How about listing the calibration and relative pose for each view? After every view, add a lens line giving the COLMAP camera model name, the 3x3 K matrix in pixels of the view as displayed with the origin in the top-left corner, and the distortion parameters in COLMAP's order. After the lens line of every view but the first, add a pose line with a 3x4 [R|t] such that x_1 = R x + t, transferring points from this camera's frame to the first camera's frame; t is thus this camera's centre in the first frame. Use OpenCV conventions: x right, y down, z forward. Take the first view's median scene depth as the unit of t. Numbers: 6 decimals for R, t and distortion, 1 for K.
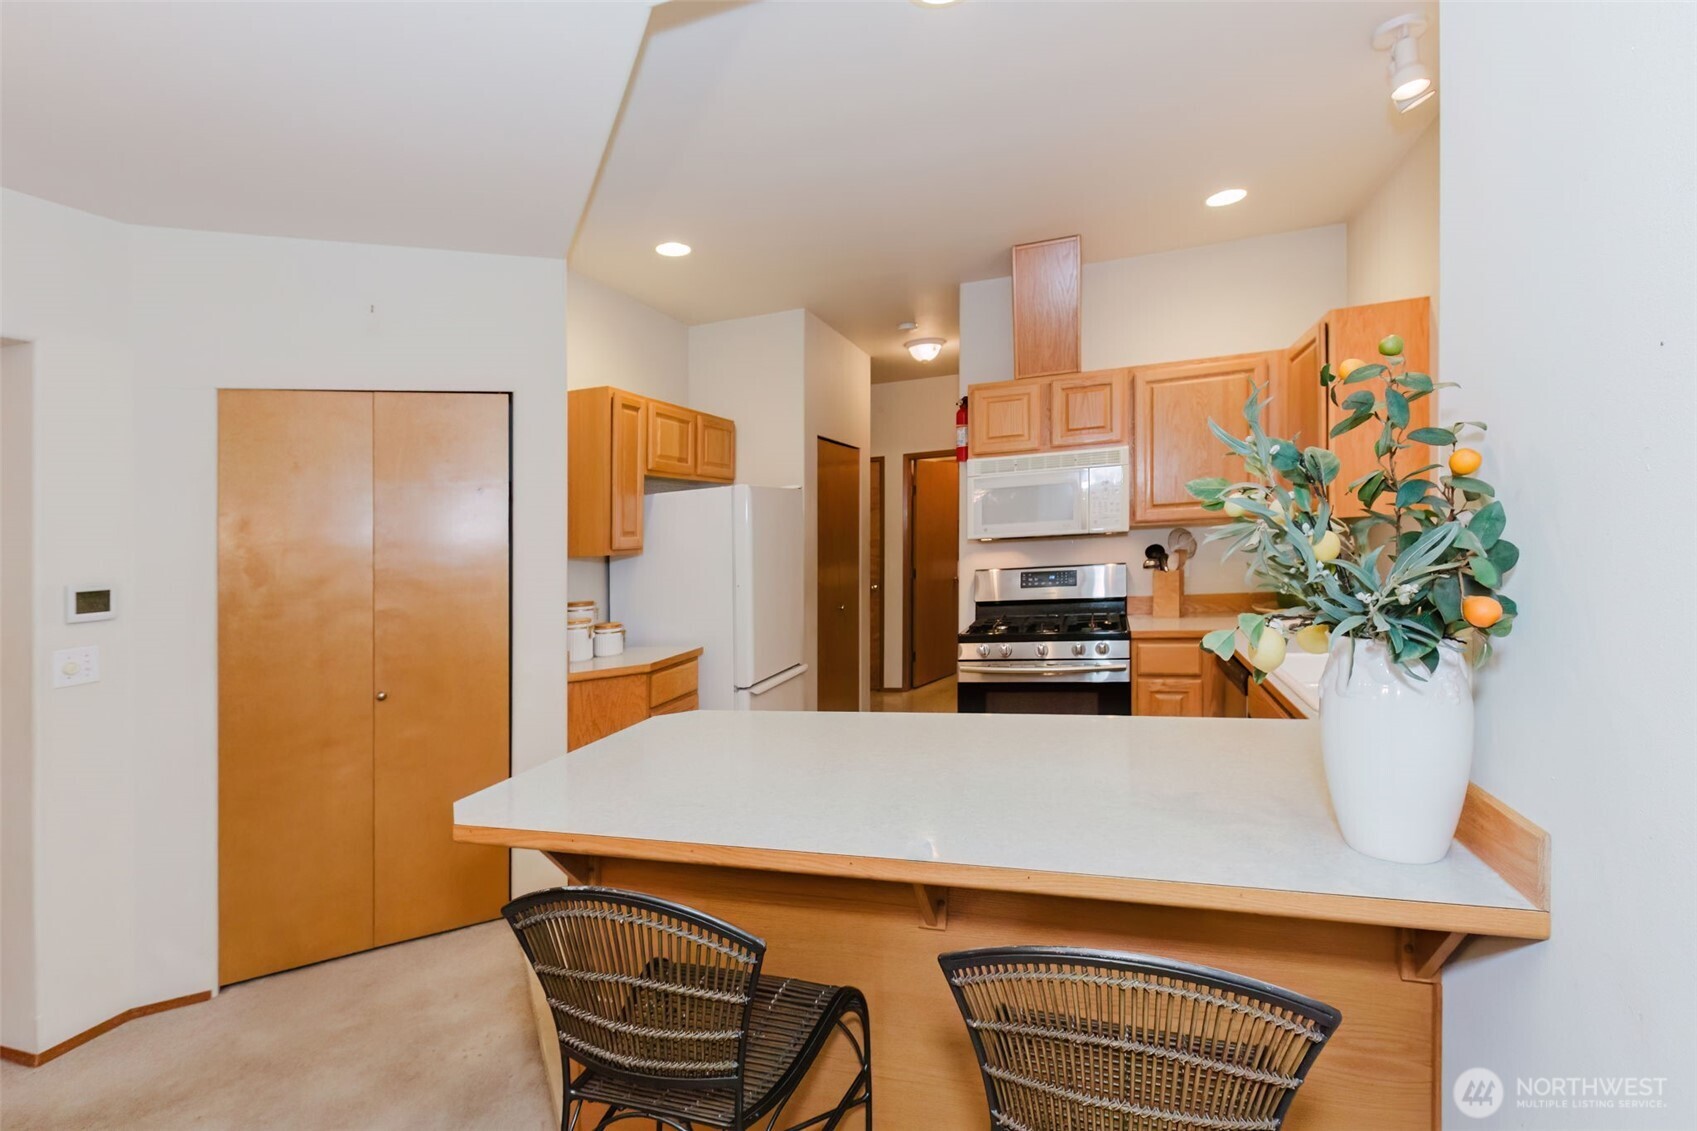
lens RADIAL K [[773.8, 0, 849.3], [0, 773.8, 585.9], [0, 0, 1]] dist [0.000733, -0.000006]
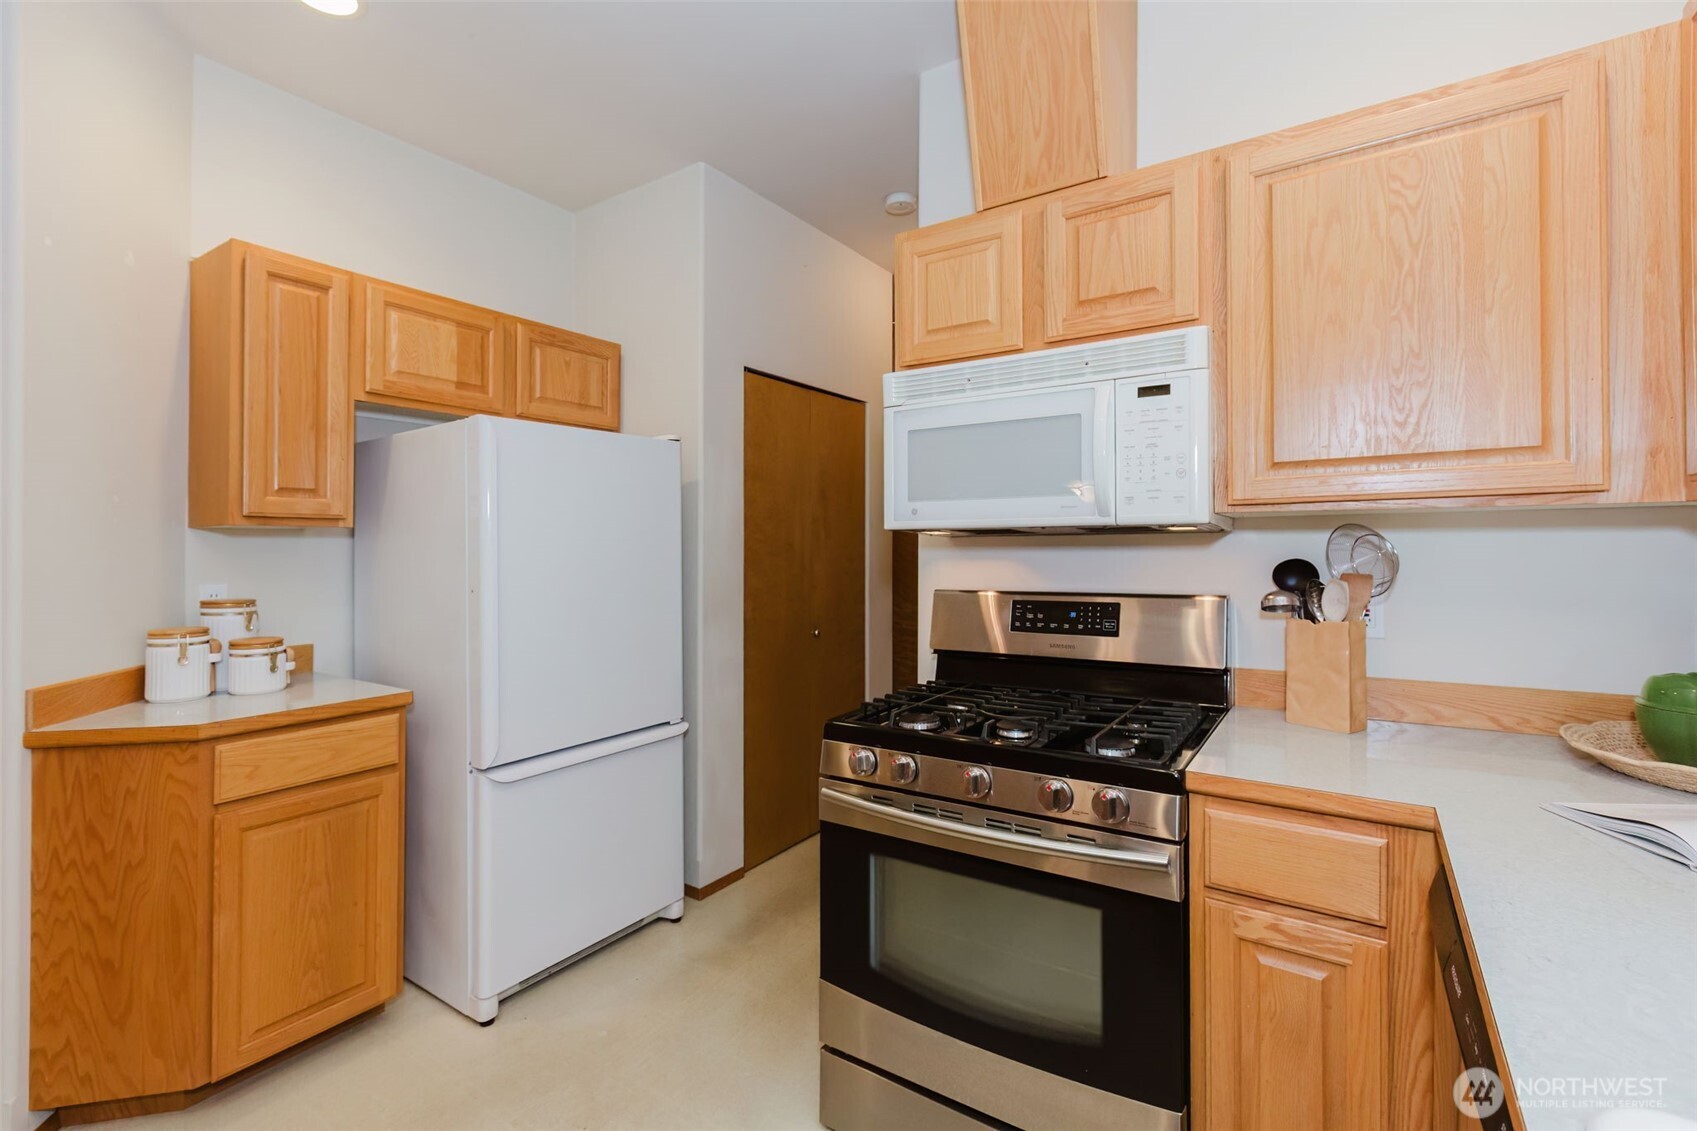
lens RADIAL K [[734.3, 0, 865.8], [0, 734.3, 528.4], [0, 0, 1]] dist [-0.004993, -0.000478]
pose [[0.961789, 0.042477, -0.270478, 0.280383], [-0.064424, 0.995265, -0.072784, -0.025215], [0.266106, 0.087428, 0.959971, 0.544775]]
